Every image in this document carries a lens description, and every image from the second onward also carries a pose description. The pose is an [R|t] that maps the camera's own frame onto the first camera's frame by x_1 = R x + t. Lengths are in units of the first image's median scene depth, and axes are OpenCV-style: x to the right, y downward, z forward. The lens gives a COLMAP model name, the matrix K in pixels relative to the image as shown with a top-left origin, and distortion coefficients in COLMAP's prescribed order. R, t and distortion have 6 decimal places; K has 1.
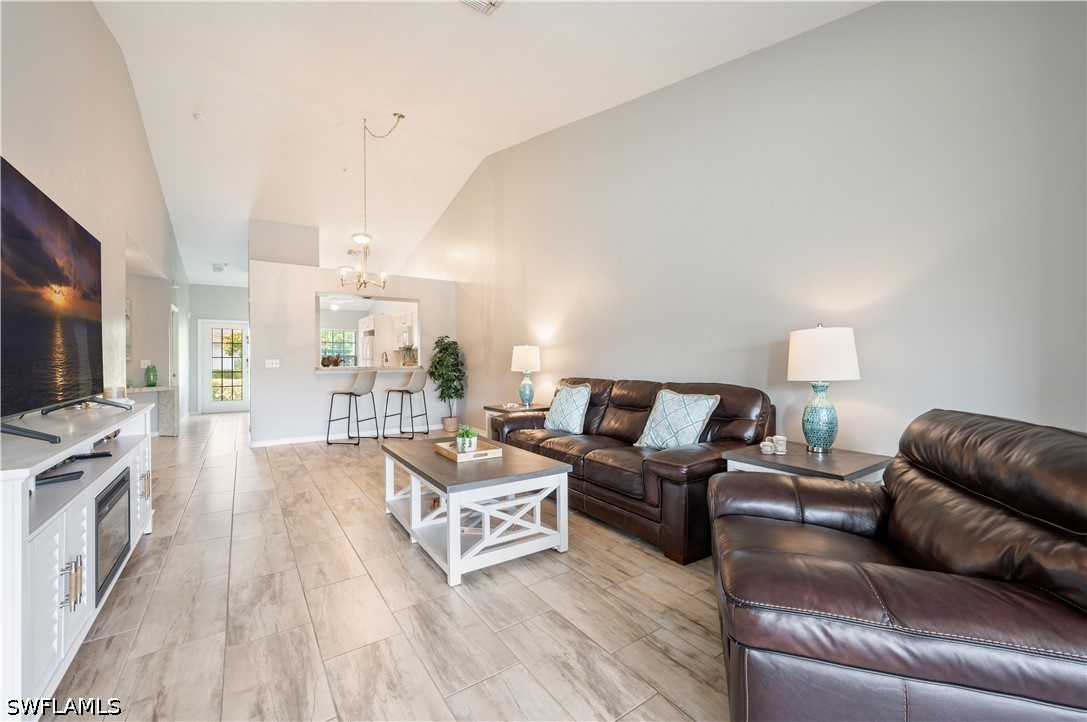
lens RADIAL K [[433.1, 0, 541.8], [0, 433.1, 359.4], [0, 0, 1]] dist [0.015691, 0.000000]
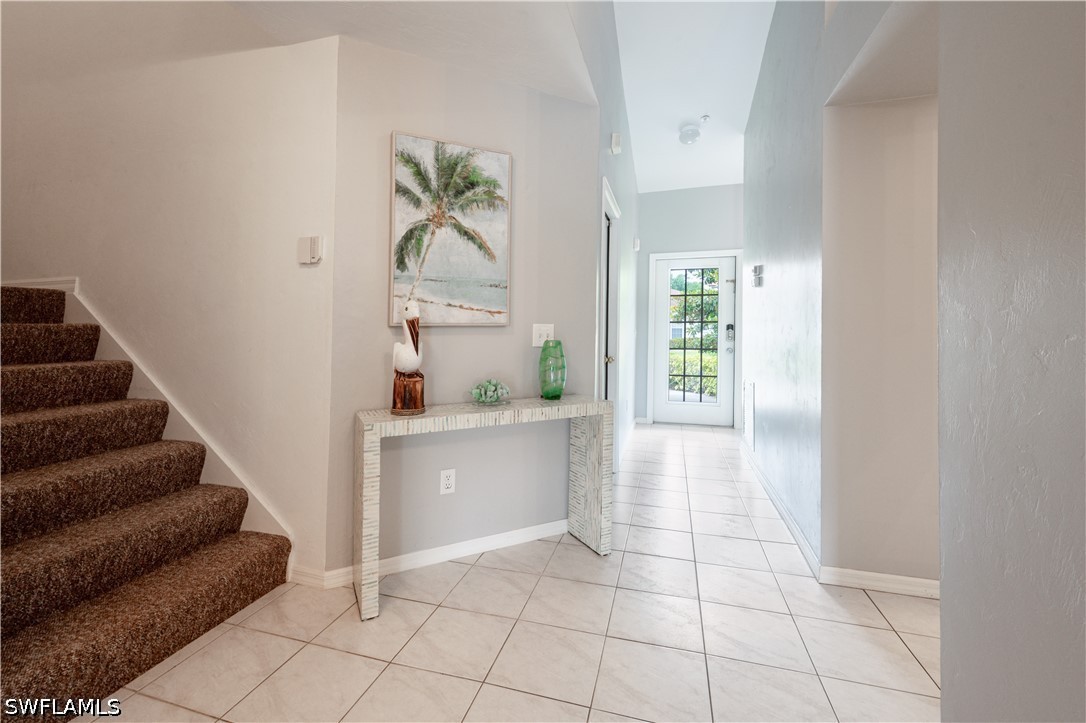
lens RADIAL K [[433.7, 0, 542.7], [0, 433.7, 356.8], [0, 0, 1]] dist [-0.000708, -0.000164]
pose [[0.630890, 0.009671, -0.775812, -0.620248], [-0.008820, 0.999947, 0.005292, 0.025971], [0.775822, 0.003504, 0.630942, 0.766570]]
